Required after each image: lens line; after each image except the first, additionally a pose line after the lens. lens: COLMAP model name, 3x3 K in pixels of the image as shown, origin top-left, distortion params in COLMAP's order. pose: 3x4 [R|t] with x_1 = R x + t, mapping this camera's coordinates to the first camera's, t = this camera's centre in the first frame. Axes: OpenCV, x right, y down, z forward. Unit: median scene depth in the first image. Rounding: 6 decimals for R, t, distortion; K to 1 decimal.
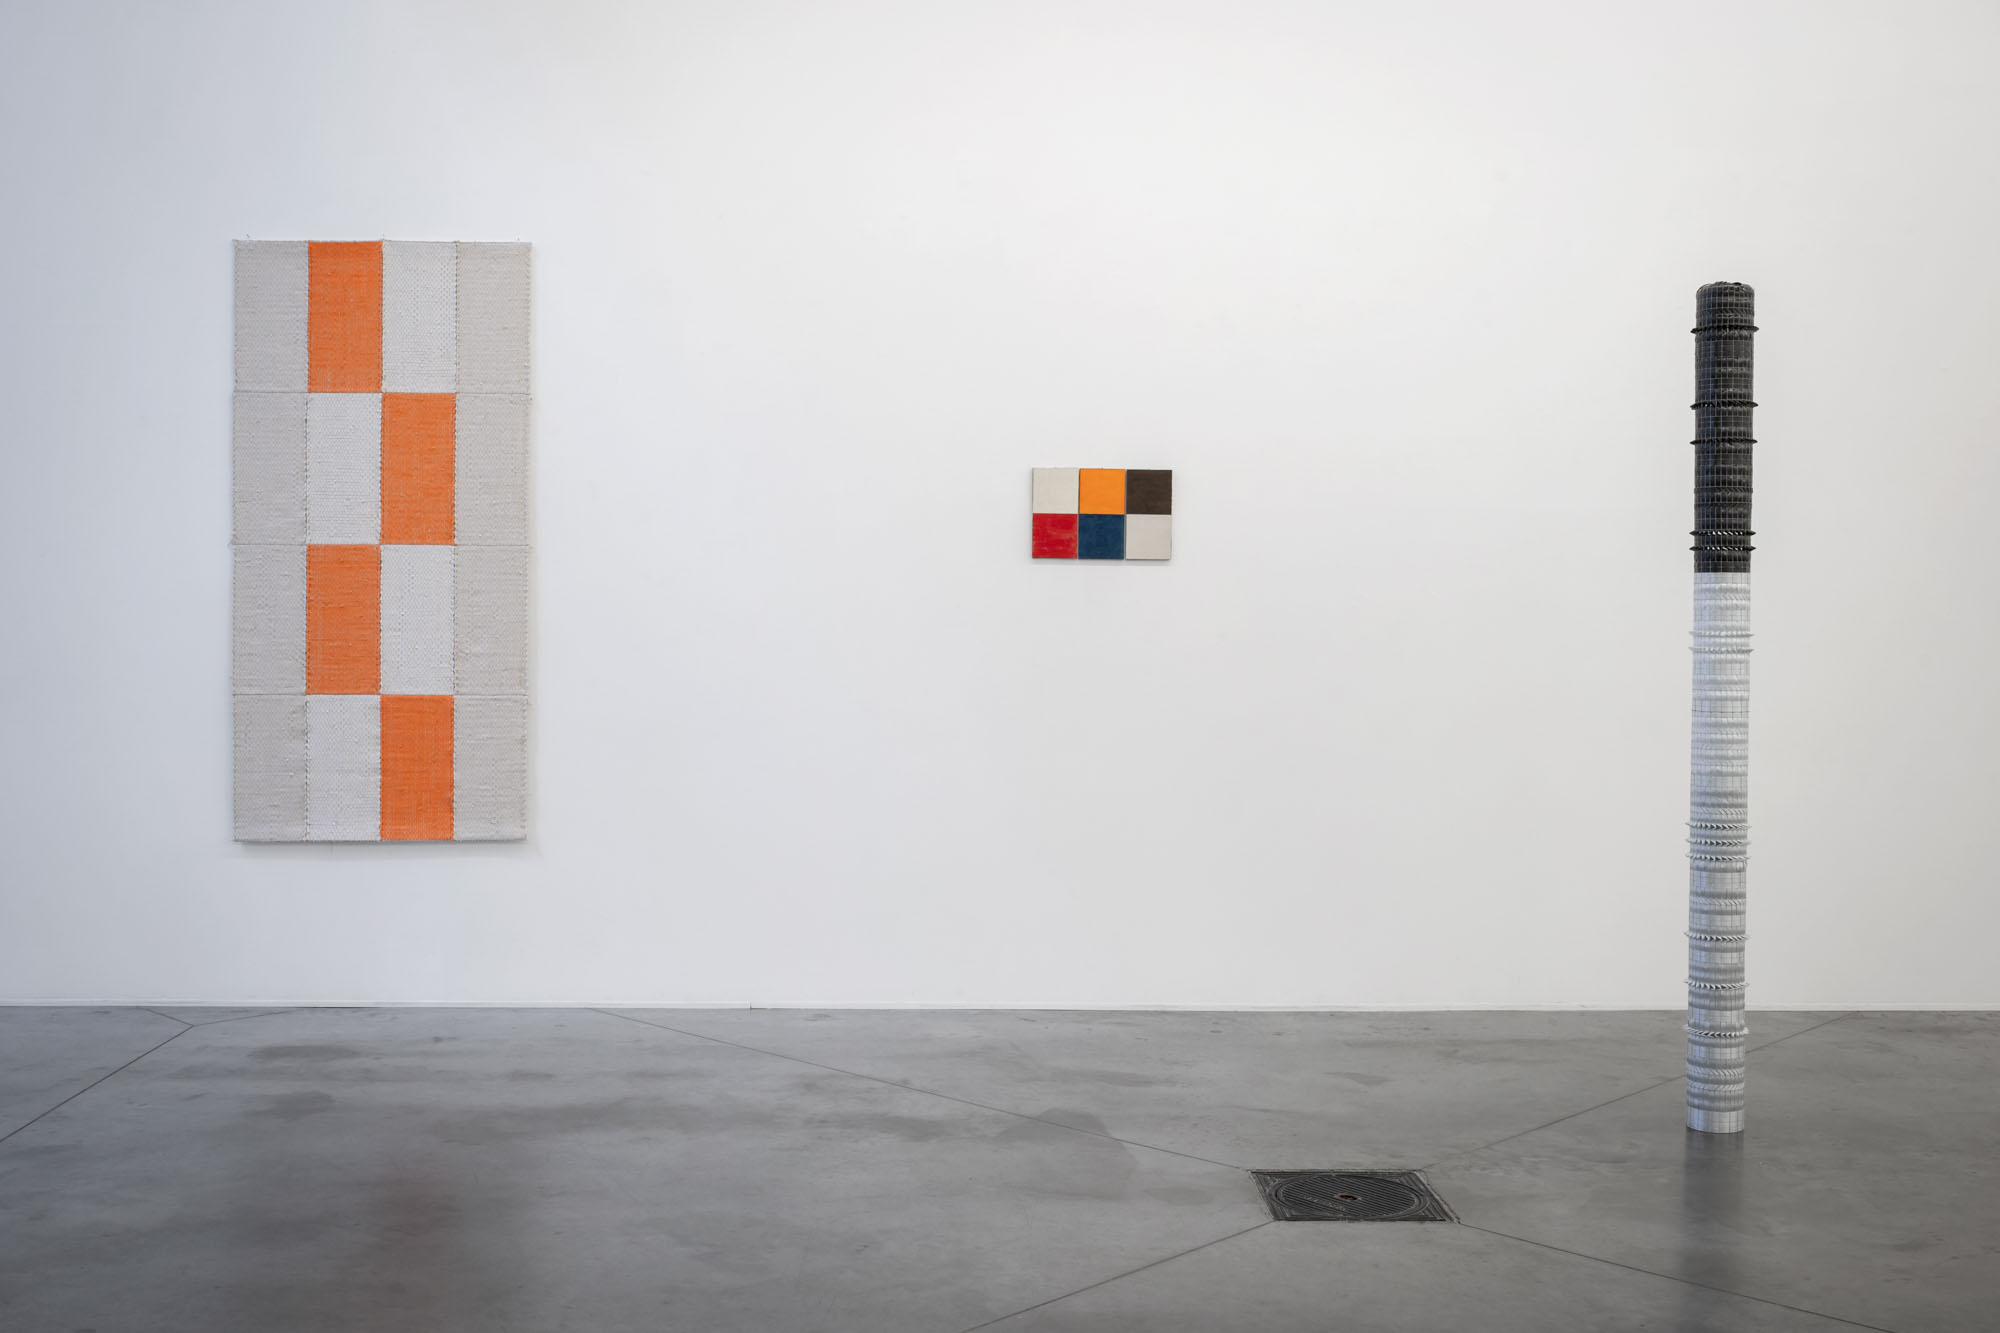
lens RADIAL K [[2256.5, 0, 1000.0], [0, 2256.5, 666.5], [0, 0, 1]] dist [0.077396, 0.005427]
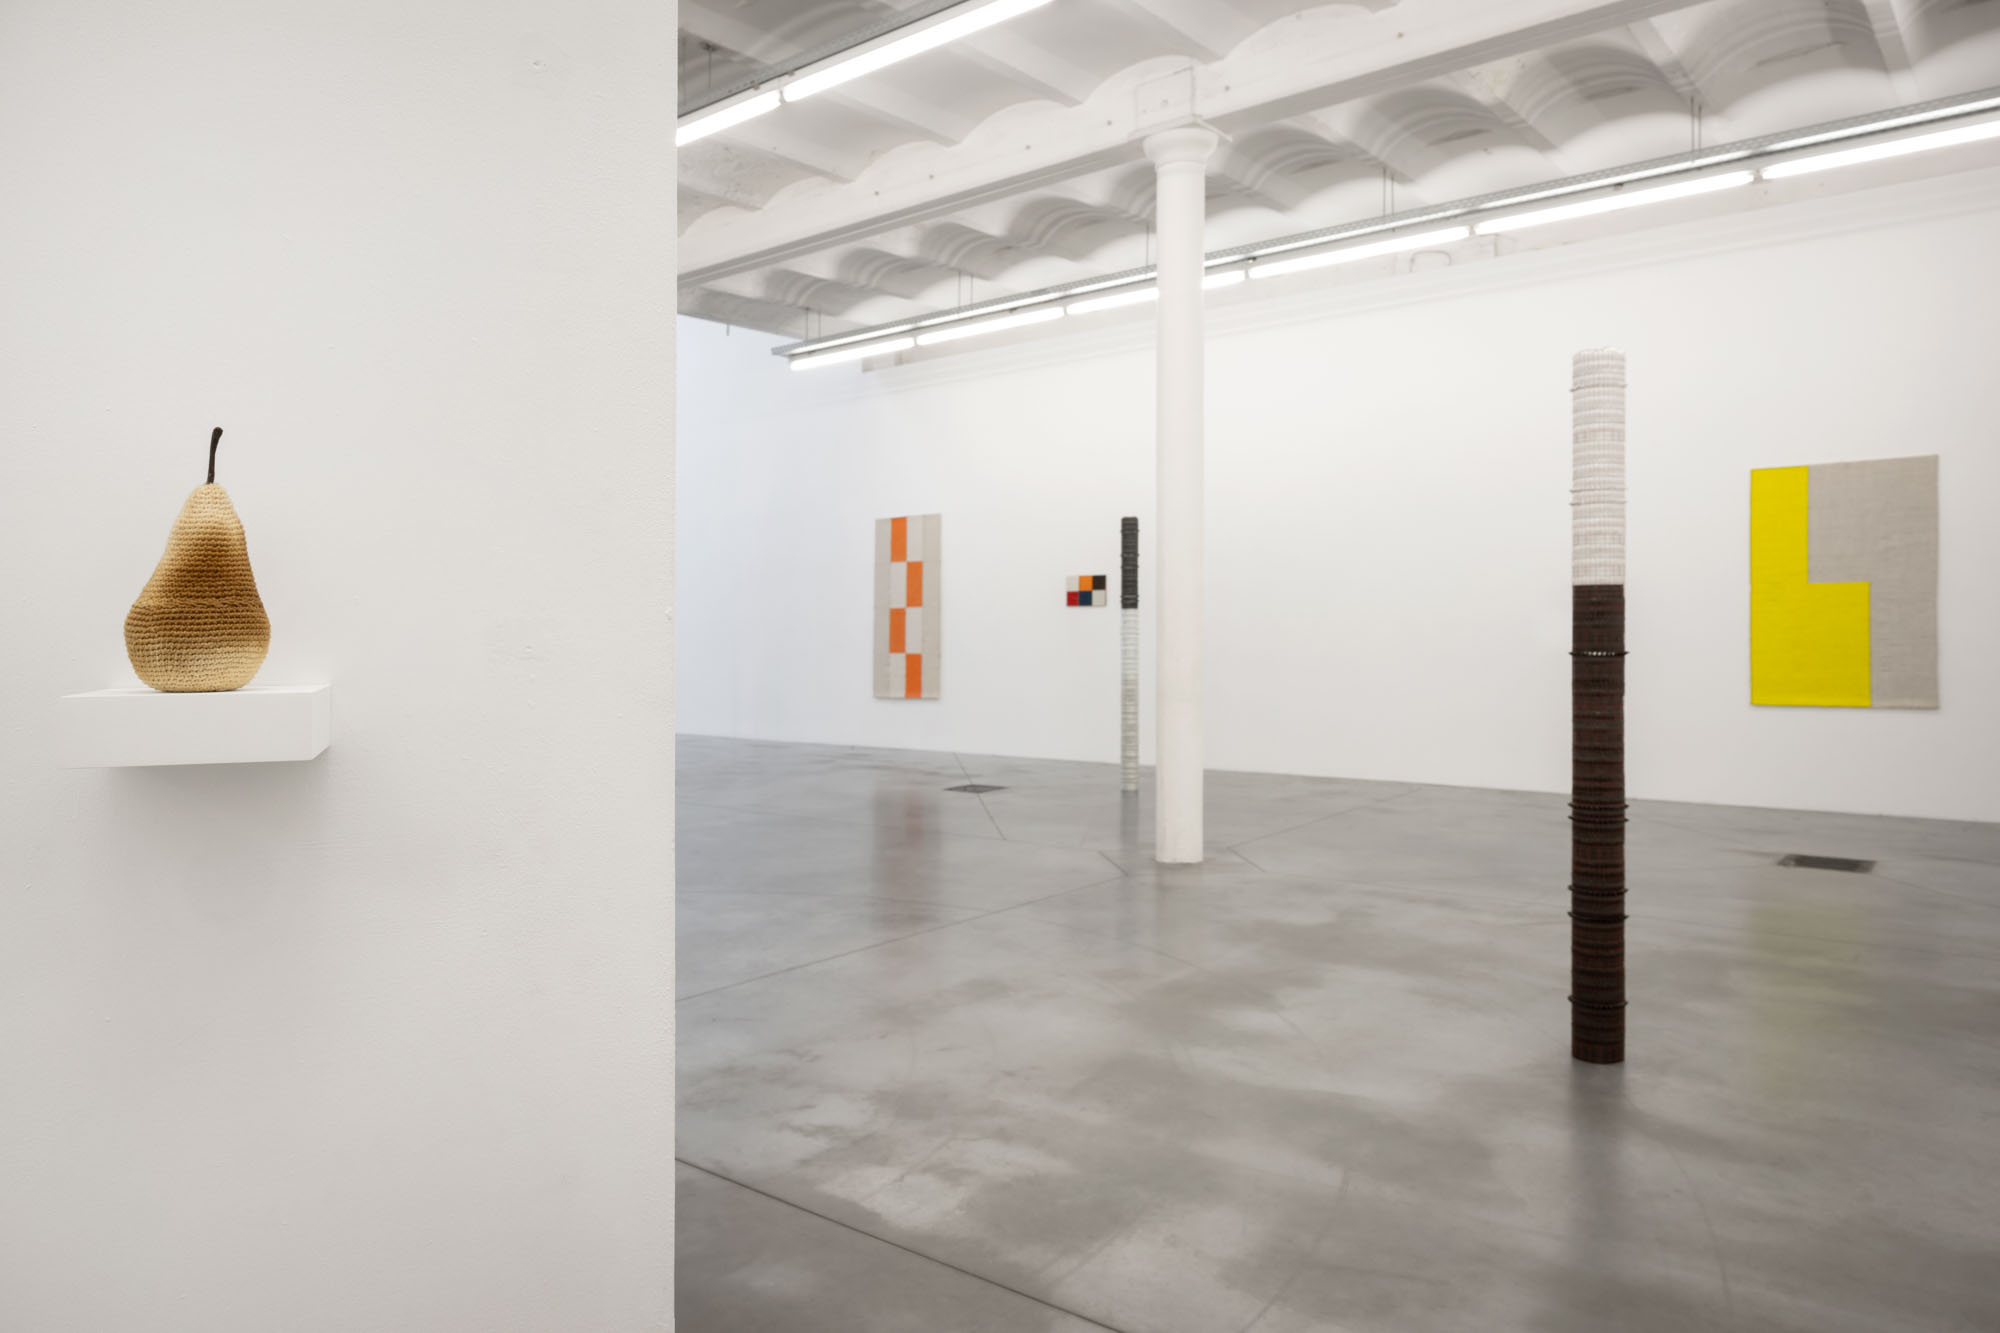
lens RADIAL K [[1354.5, 0, 1000.0], [0, 1354.5, 666.5], [0, 0, 1]] dist [0.005630, -0.005804]
pose [[0.765377, 0.002126, -0.643579, 1.098169], [0.001813, 0.999983, 0.005459, 0.021051], [0.643580, -0.005345, 0.765360, -0.418165]]
